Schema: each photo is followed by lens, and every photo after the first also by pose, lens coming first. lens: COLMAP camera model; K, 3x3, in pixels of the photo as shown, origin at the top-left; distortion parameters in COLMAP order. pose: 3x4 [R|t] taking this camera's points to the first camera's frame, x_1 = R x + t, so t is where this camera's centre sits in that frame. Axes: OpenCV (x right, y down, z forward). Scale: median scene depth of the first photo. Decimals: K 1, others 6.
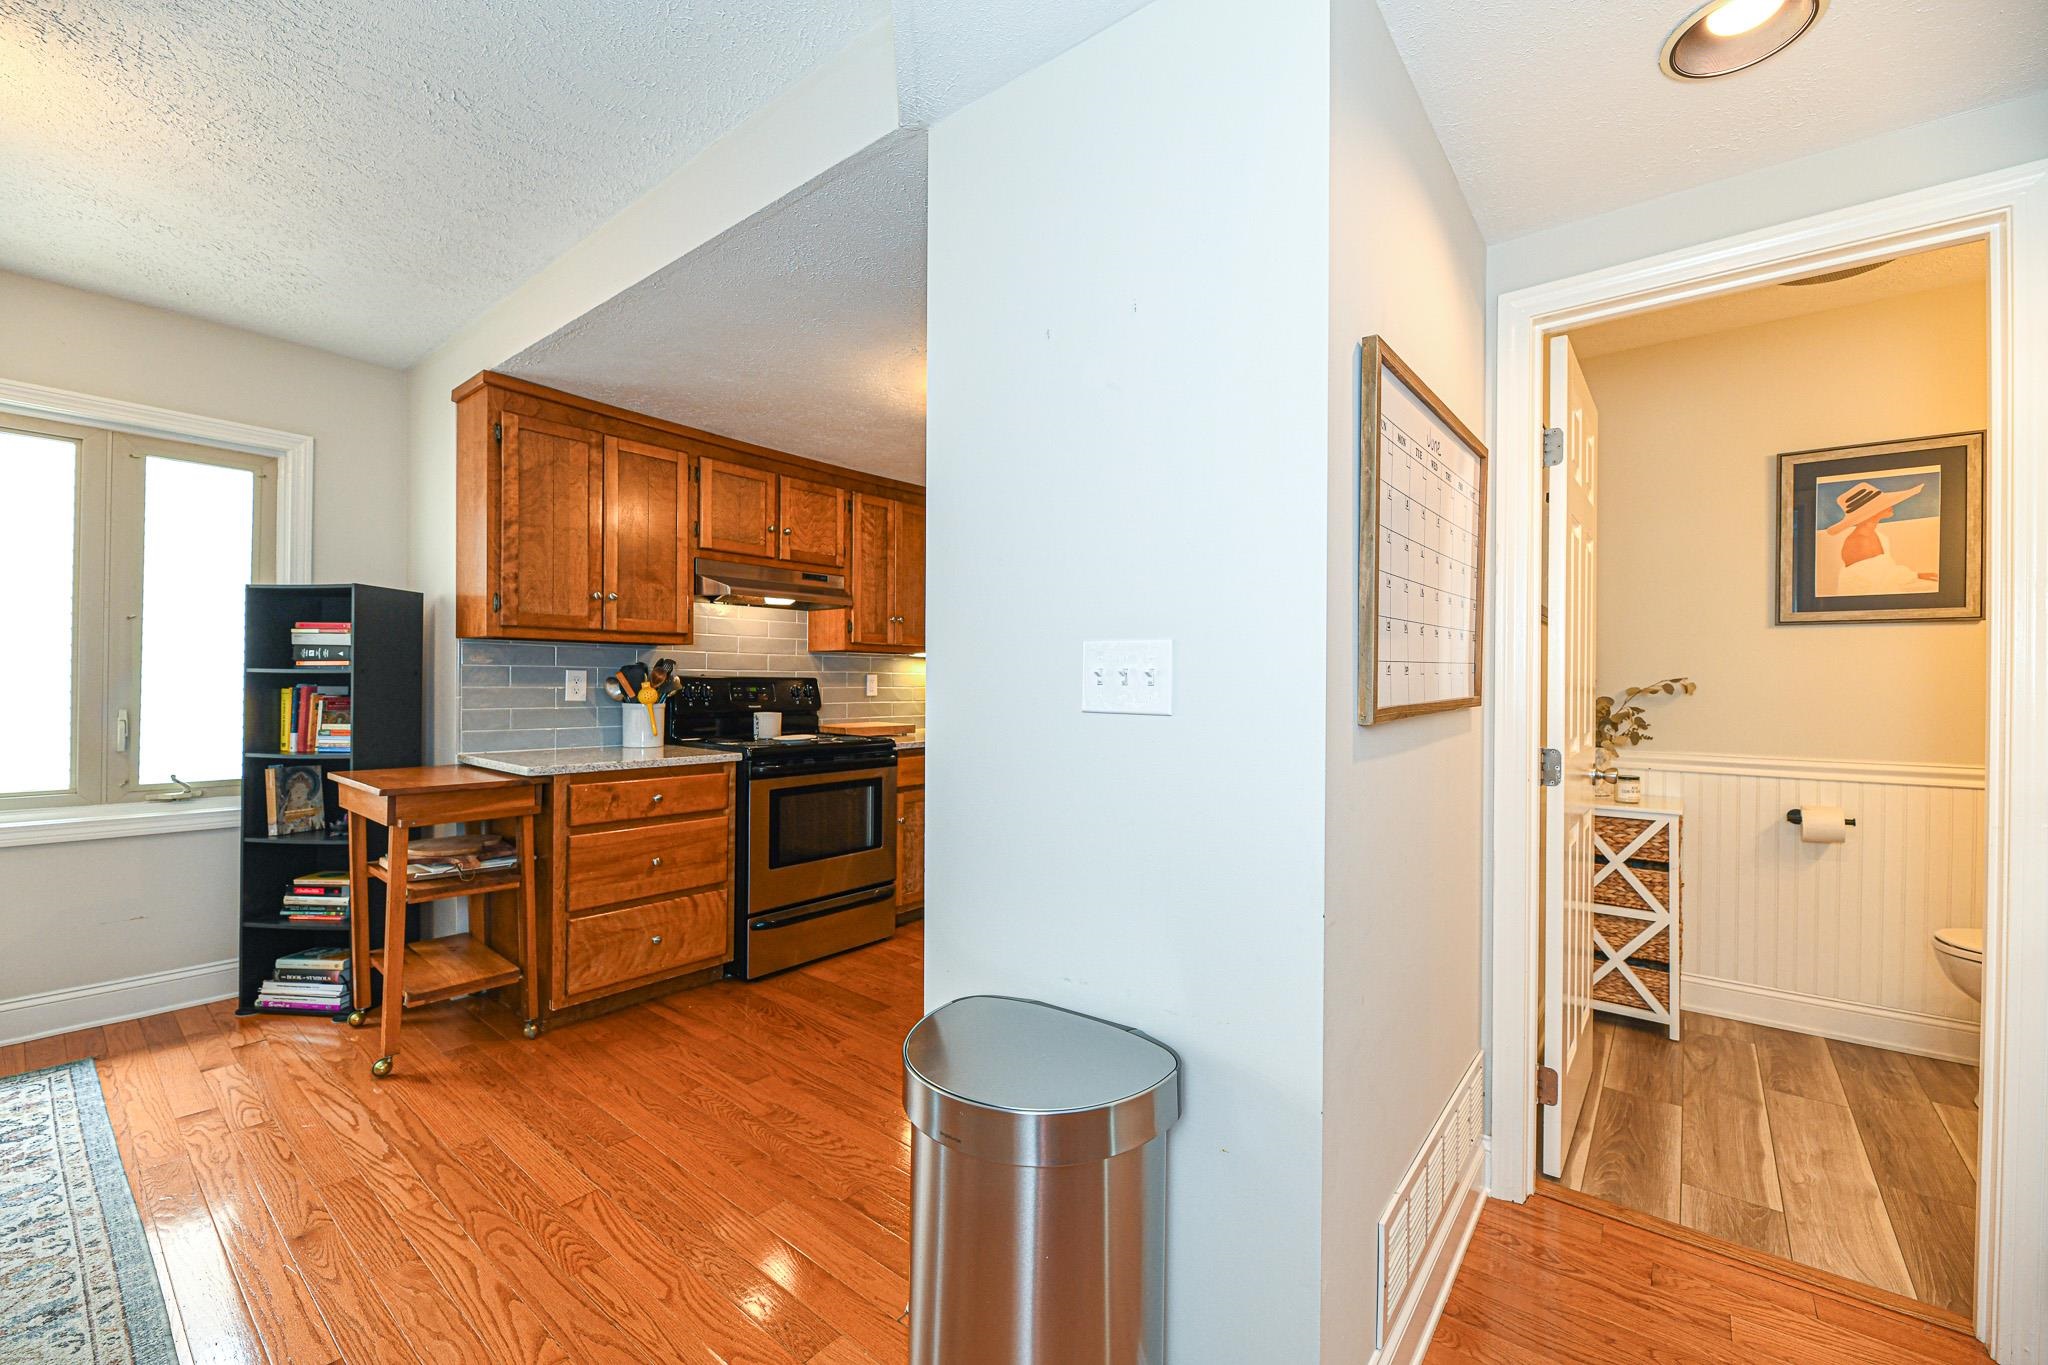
lens RADIAL K [[832.8, 0, 1024.0], [0, 832.8, 682.5], [0, 0, 1]] dist [-0.000981, -0.003040]
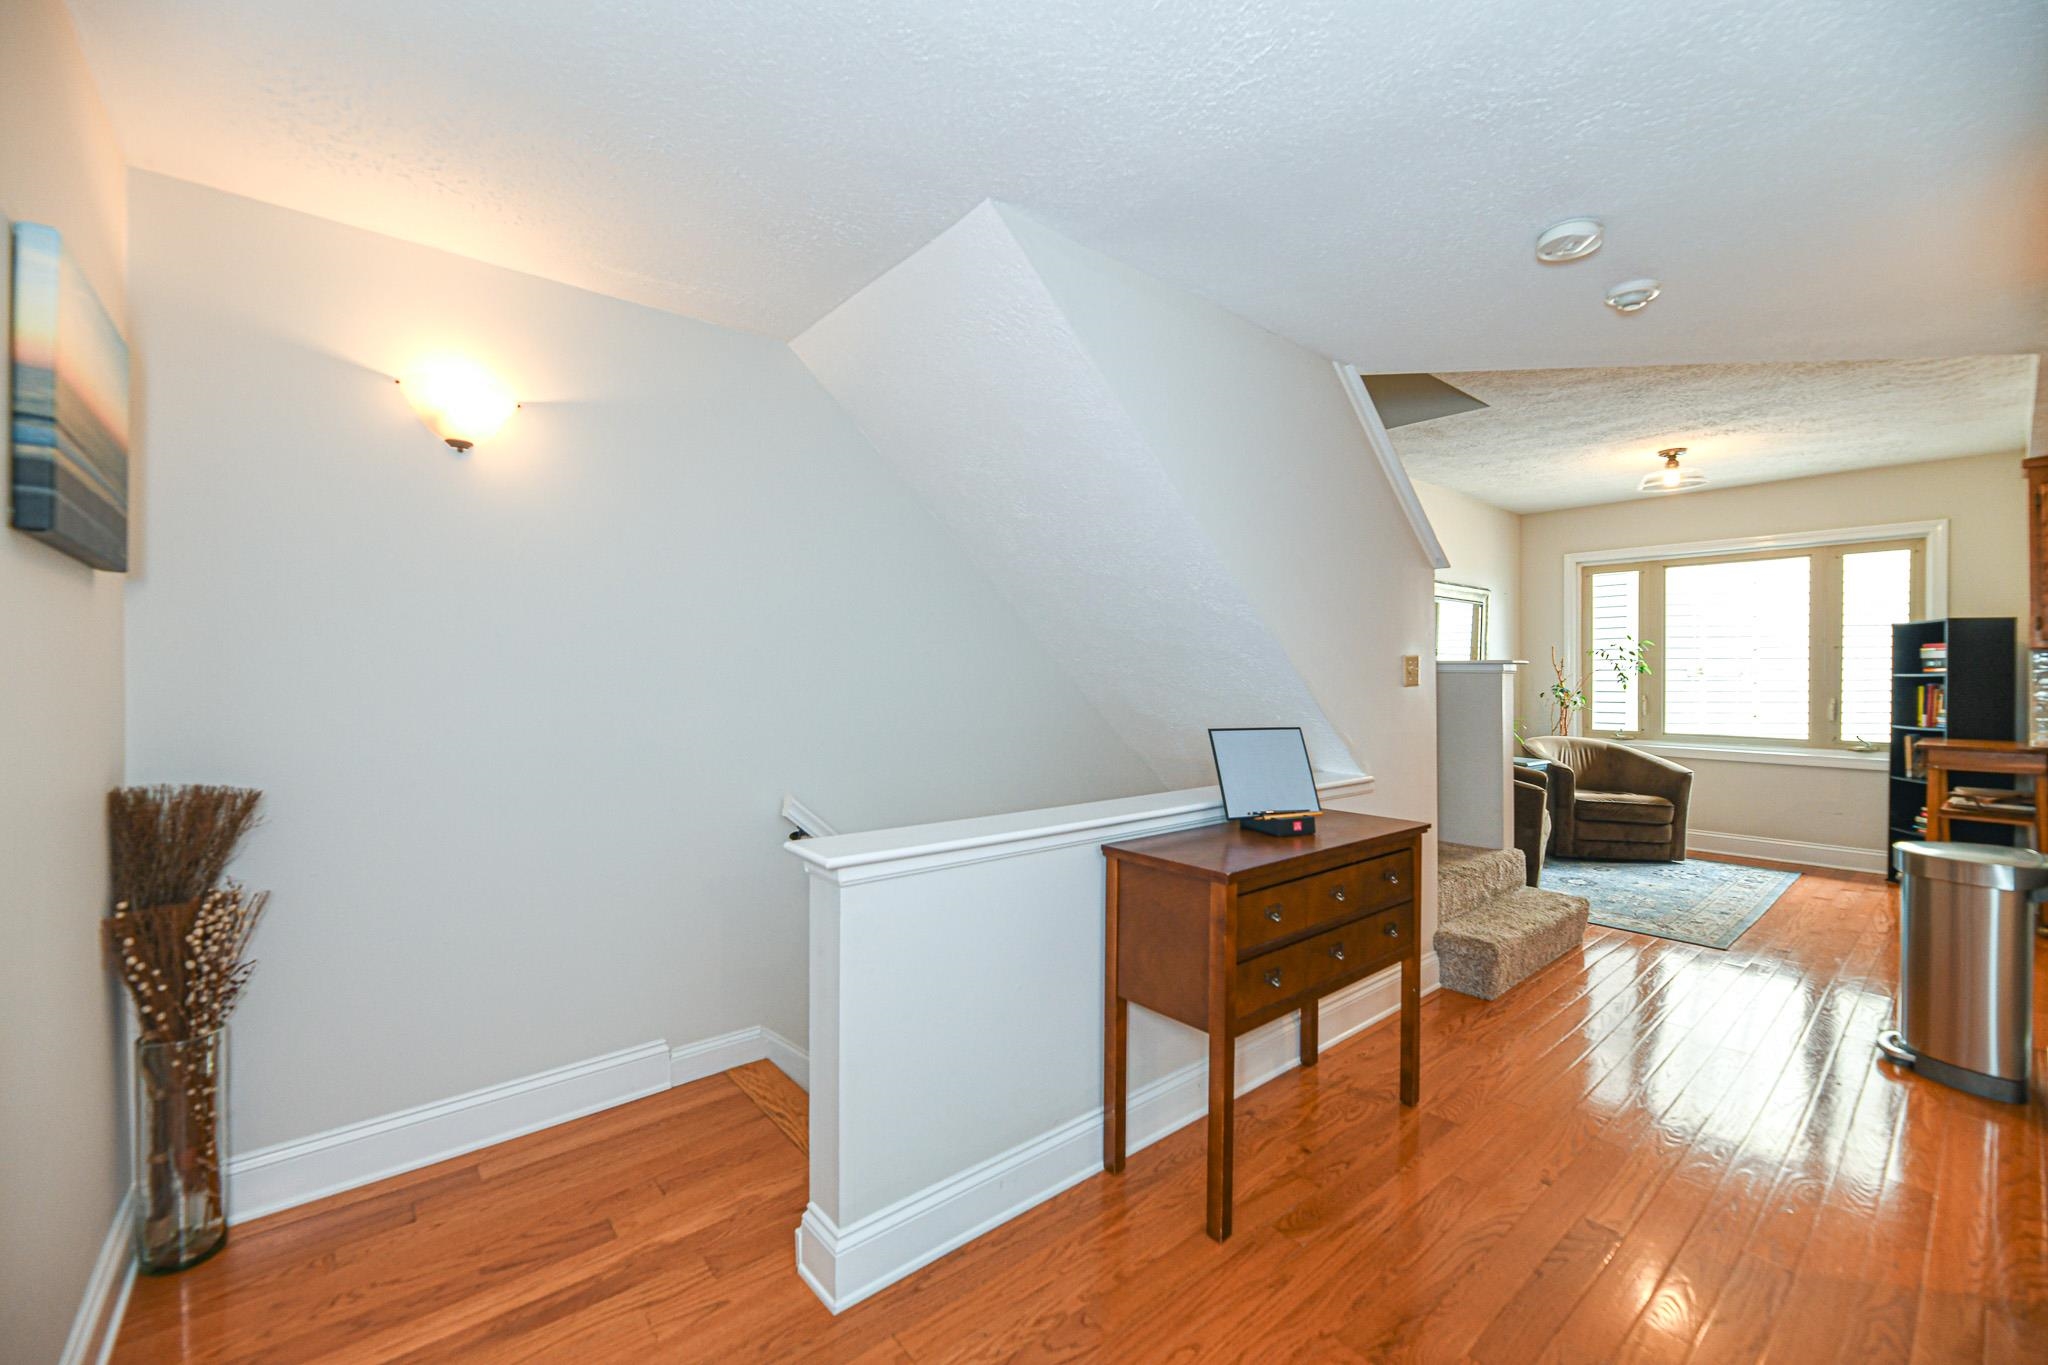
lens RADIAL K [[824.3, 0, 1024.0], [0, 824.3, 682.5], [0, 0, 1]] dist [-0.001638, -0.002966]
pose [[-0.187463, -0.006951, -0.982247, 0.876672], [-0.001764, 0.999976, -0.006740, 0.012488], [0.982270, 0.000470, -0.187470, -0.348021]]
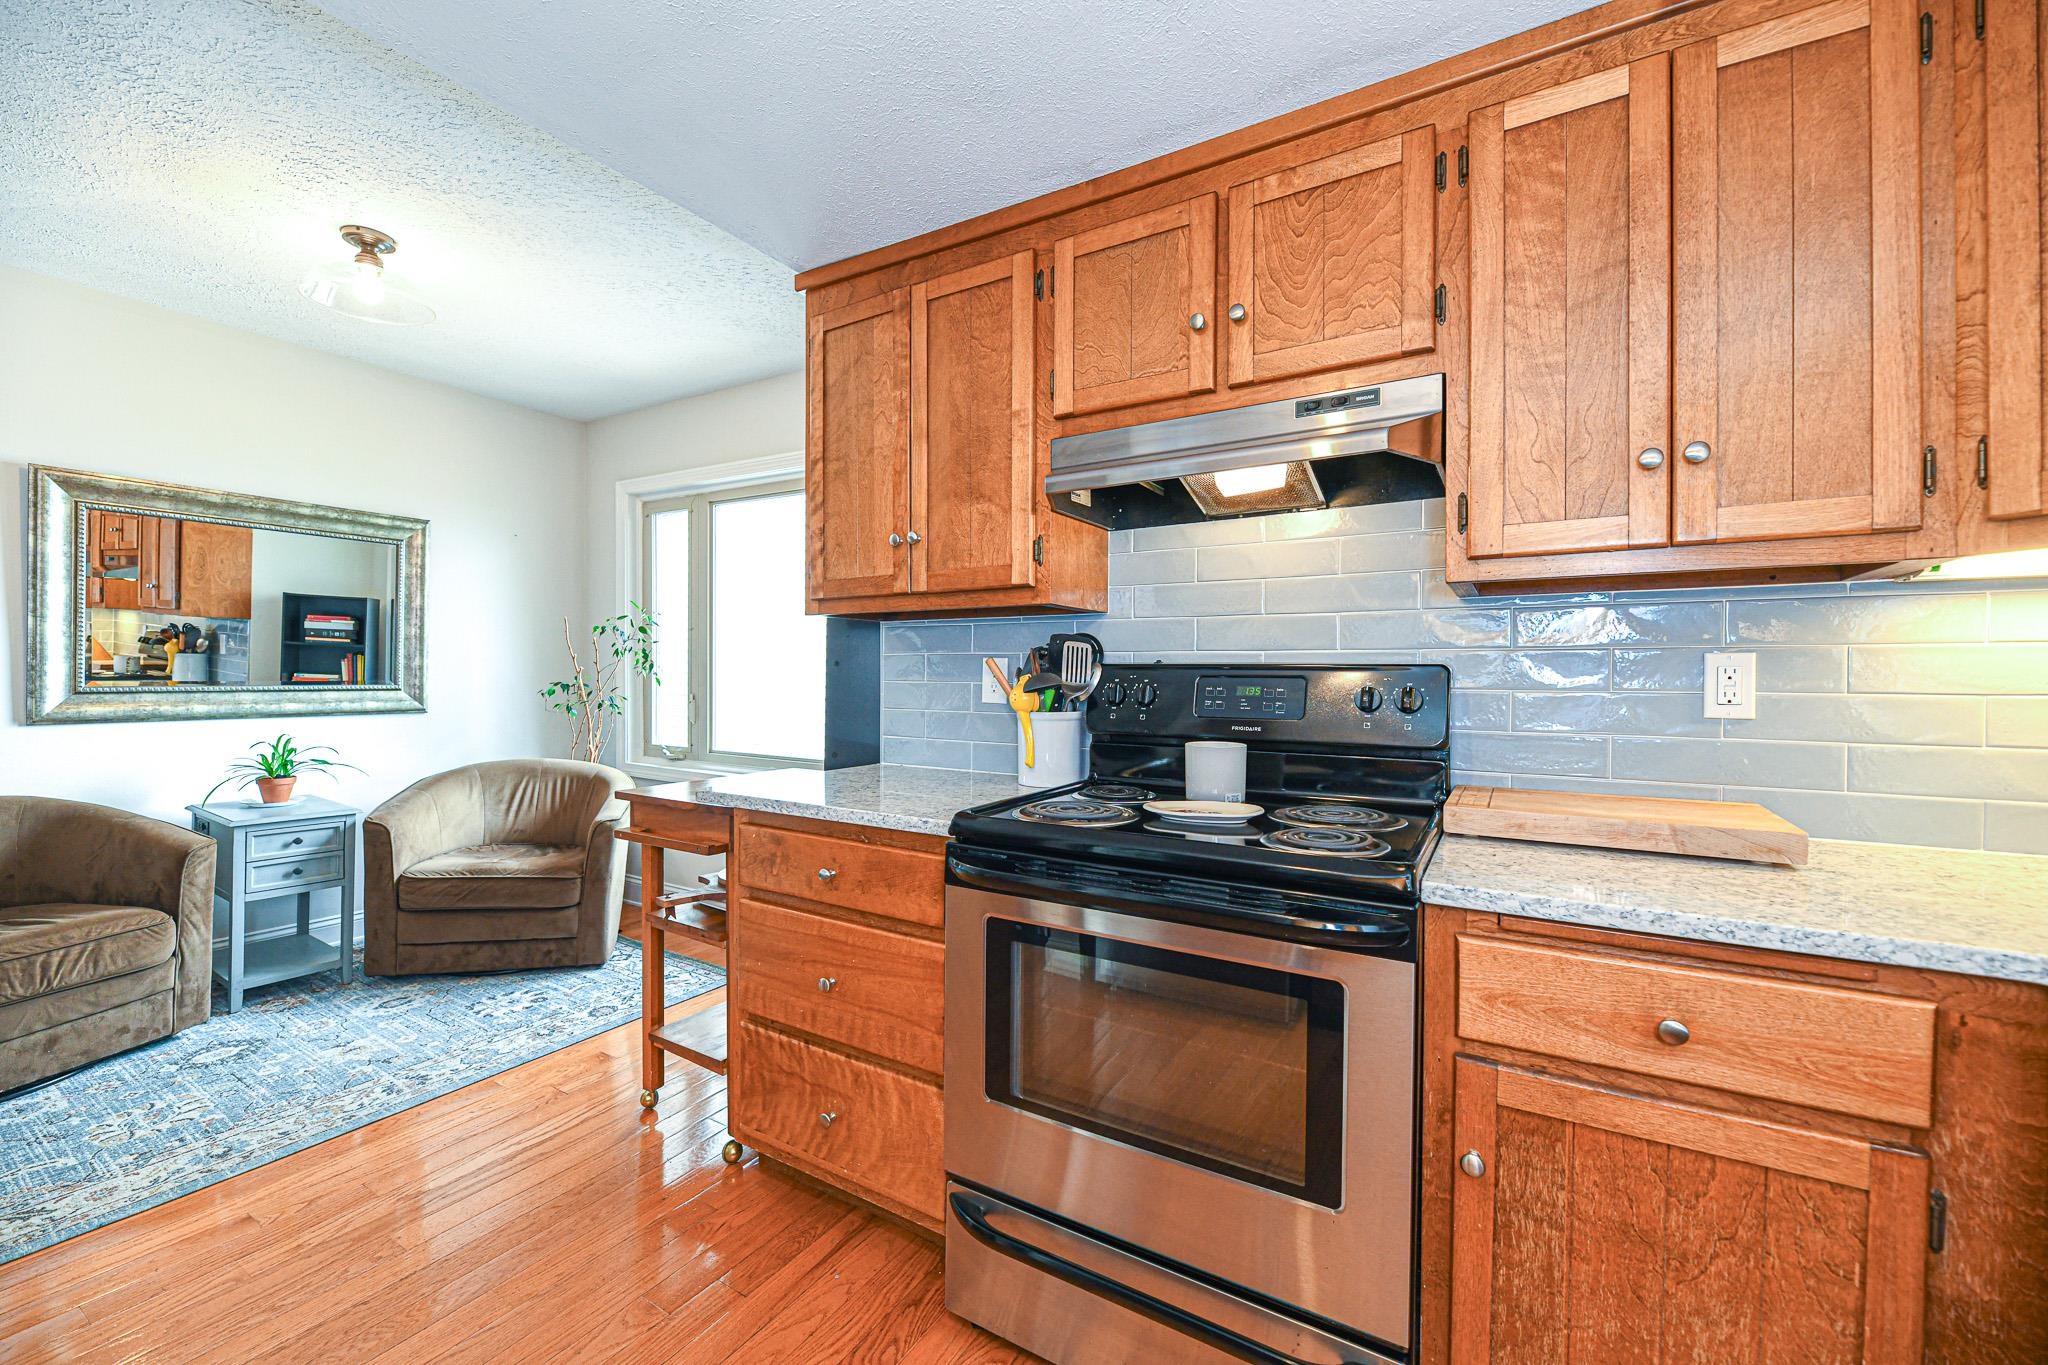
lens RADIAL K [[824.3, 0, 1024.0], [0, 824.3, 682.5], [0, 0, 1]] dist [-0.001638, -0.002966]
pose [[0.132263, 0.004262, -0.991206, 0.128070], [-0.004401, 0.999983, 0.003713, 0.002821], [0.991205, 0.003871, 0.132279, 0.957480]]
